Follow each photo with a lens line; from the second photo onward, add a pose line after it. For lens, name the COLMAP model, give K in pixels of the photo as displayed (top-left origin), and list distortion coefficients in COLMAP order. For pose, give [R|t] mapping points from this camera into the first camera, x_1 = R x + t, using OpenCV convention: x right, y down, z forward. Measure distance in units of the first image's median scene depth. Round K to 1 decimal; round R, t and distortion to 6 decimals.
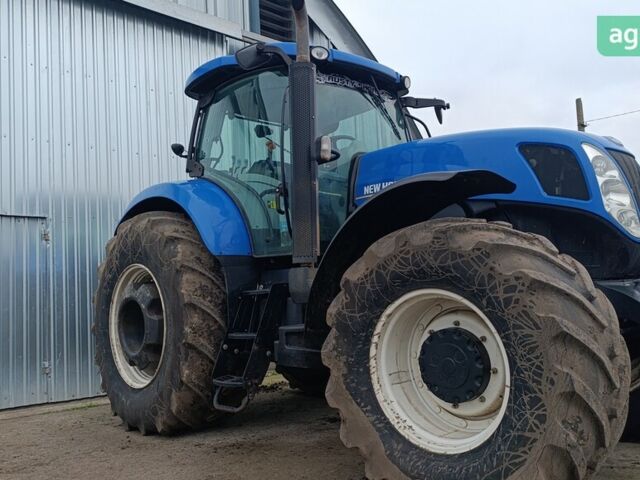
lens RADIAL K [[569.6, 0, 320.0], [0, 569.6, 240.0], [0, 0, 1]] dist [0.027404, -0.003498]
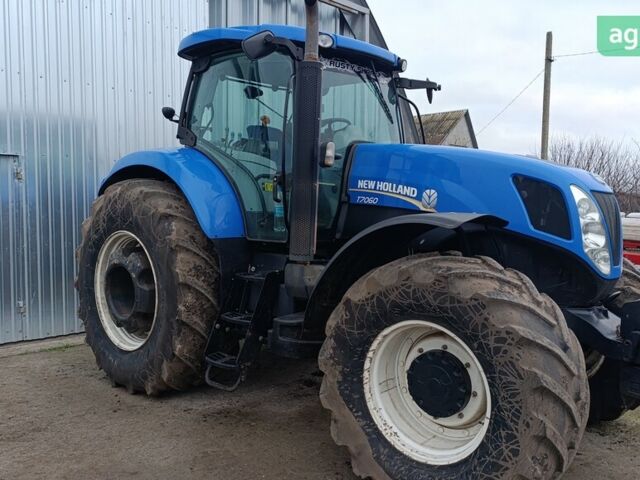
lens RADIAL K [[565.9, 0, 332.7], [0, 565.9, 239.9], [0, 0, 1]] dist [0.021059, 0.005966]
pose [[0.993108, 0.059739, 0.100835, -0.068735], [-0.074488, 0.985953, 0.149496, -0.140808], [-0.090488, -0.155976, 0.983607, -0.026598]]
